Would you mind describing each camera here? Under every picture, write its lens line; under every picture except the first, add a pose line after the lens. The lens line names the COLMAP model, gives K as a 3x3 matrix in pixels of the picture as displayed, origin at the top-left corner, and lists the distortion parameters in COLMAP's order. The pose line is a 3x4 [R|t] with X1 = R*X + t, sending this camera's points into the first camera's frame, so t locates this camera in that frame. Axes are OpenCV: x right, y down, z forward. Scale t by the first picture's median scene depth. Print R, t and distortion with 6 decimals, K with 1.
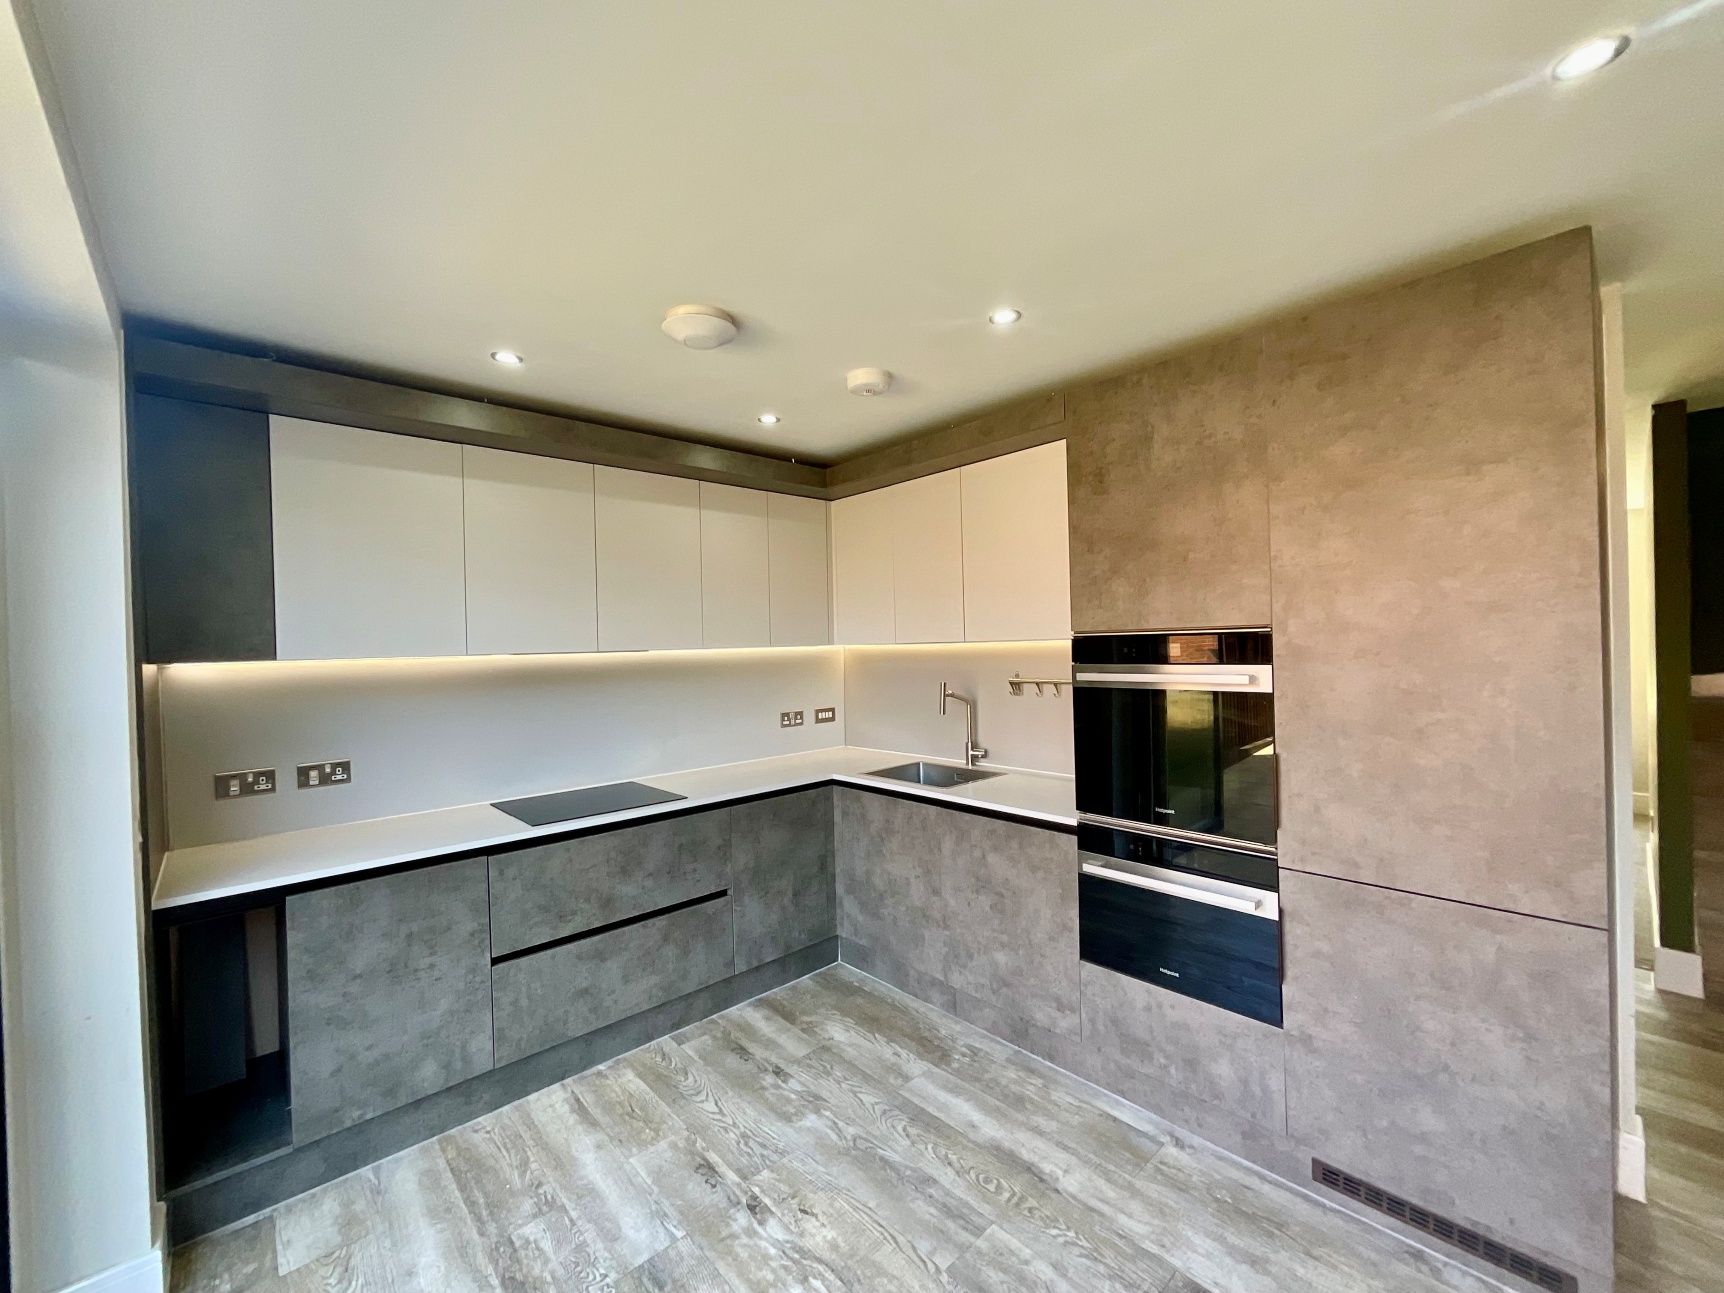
lens RADIAL K [[694.7, 0, 862.0], [0, 694.7, 646.5], [0, 0, 1]] dist [-0.012277, 0.009337]
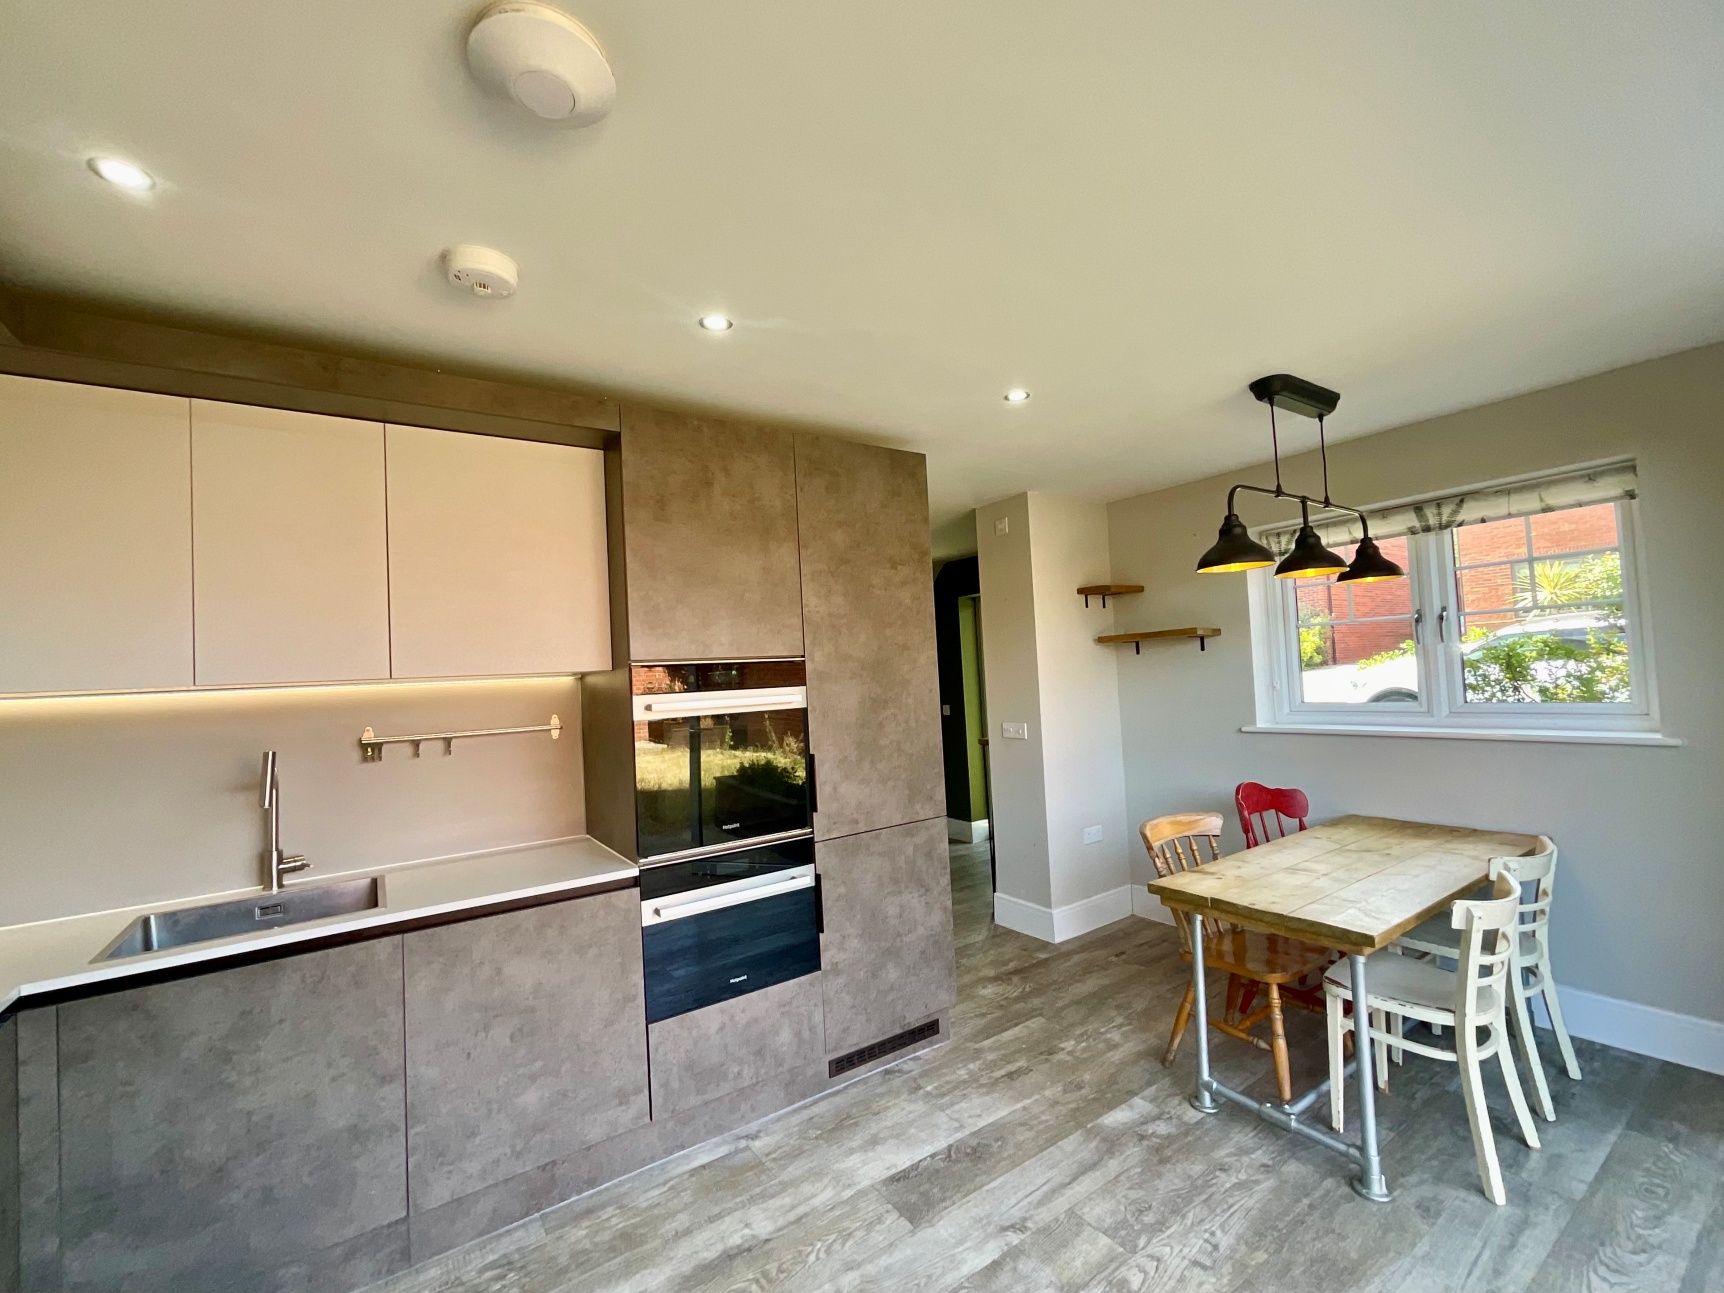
lens RADIAL K [[723.4, 0, 862.0], [0, 723.4, 646.5], [0, 0, 1]] dist [-0.001227, 0.000094]
pose [[0.141920, 0.058552, 0.988145, -0.611448], [0.047820, 0.996678, -0.065926, 0.038300], [-0.988722, 0.056609, 0.138649, 0.577396]]
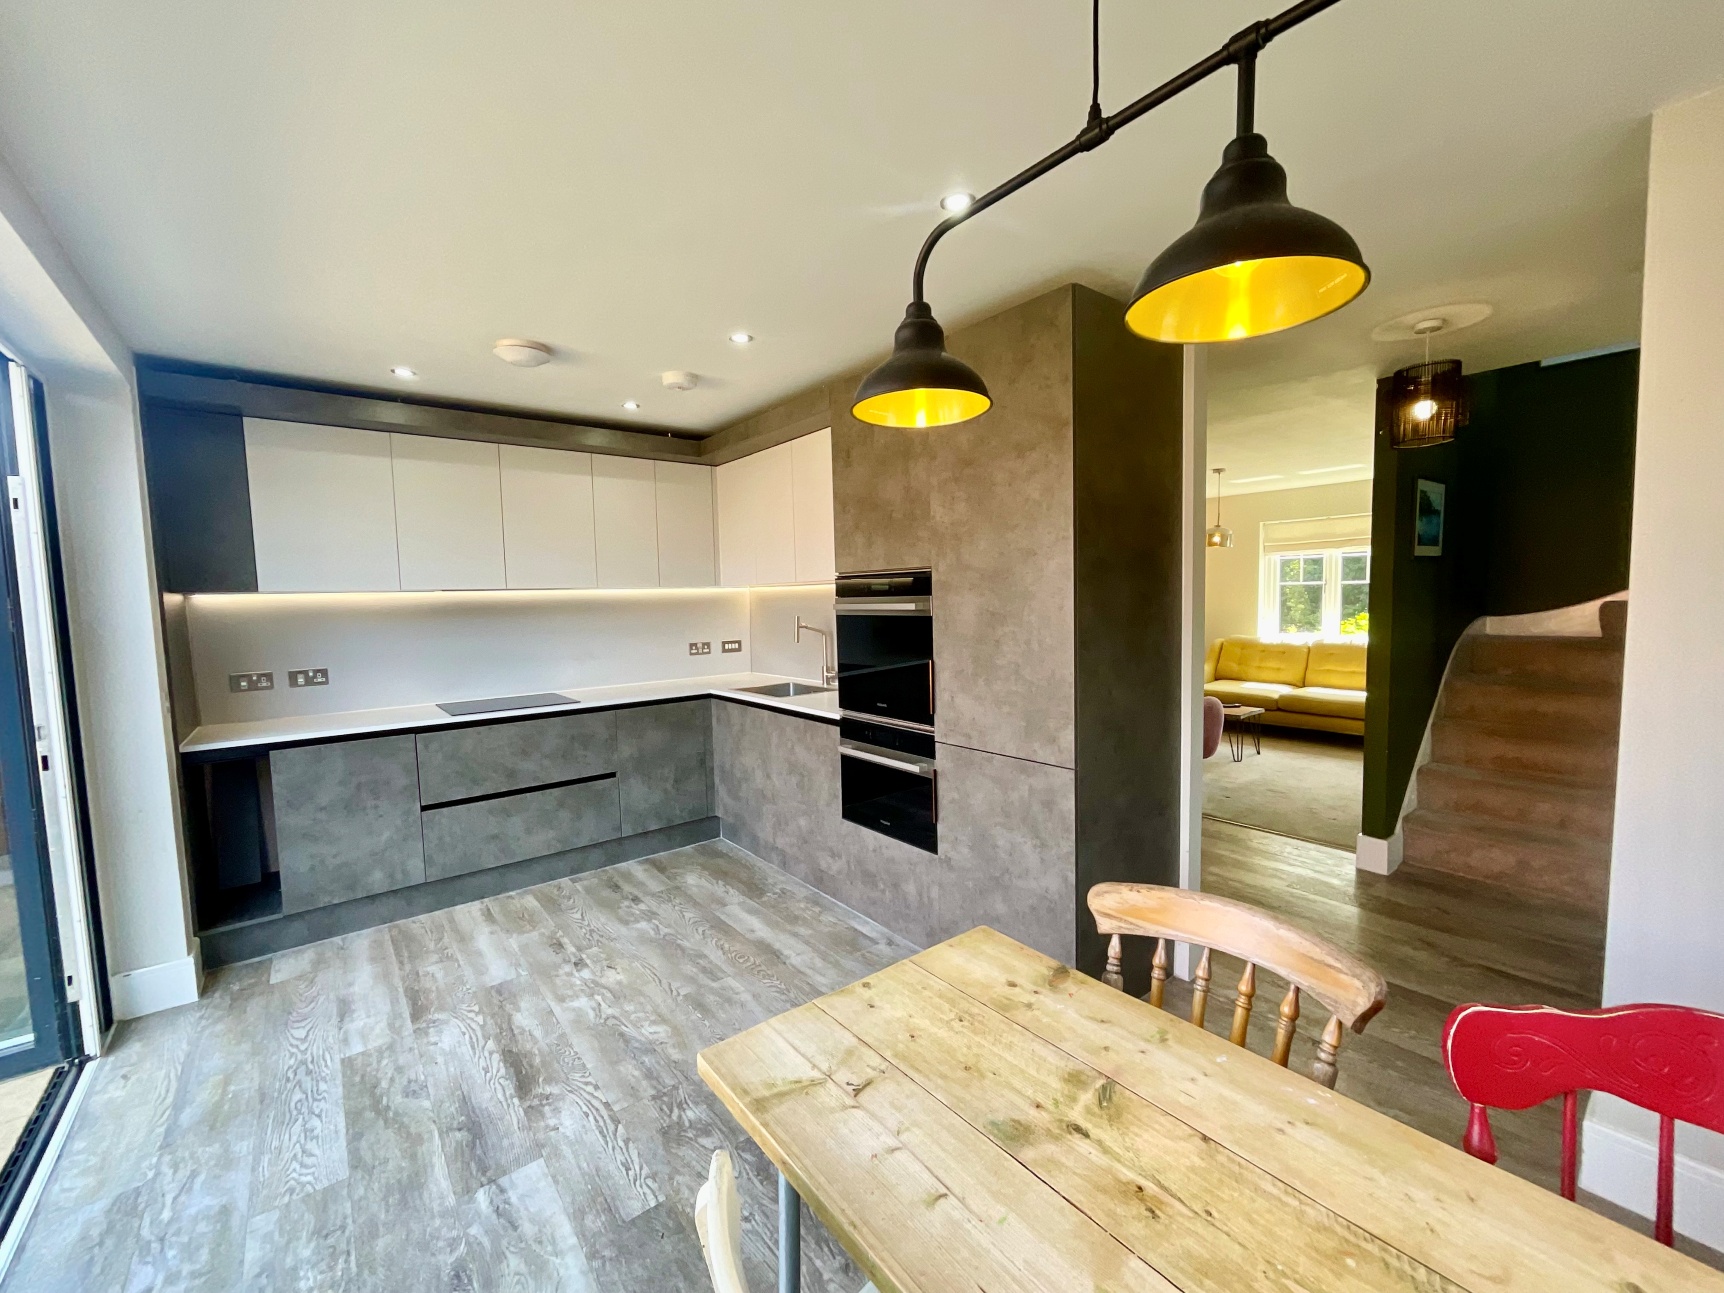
lens RADIAL K [[699.3, 0, 862.0], [0, 699.3, 646.5], [0, 0, 1]] dist [-0.001193, -0.000622]
pose [[0.997424, 0.007628, -0.071321, 0.454678], [-0.002561, 0.997482, 0.070870, 0.023868], [0.071682, -0.070505, 0.994933, -0.324566]]
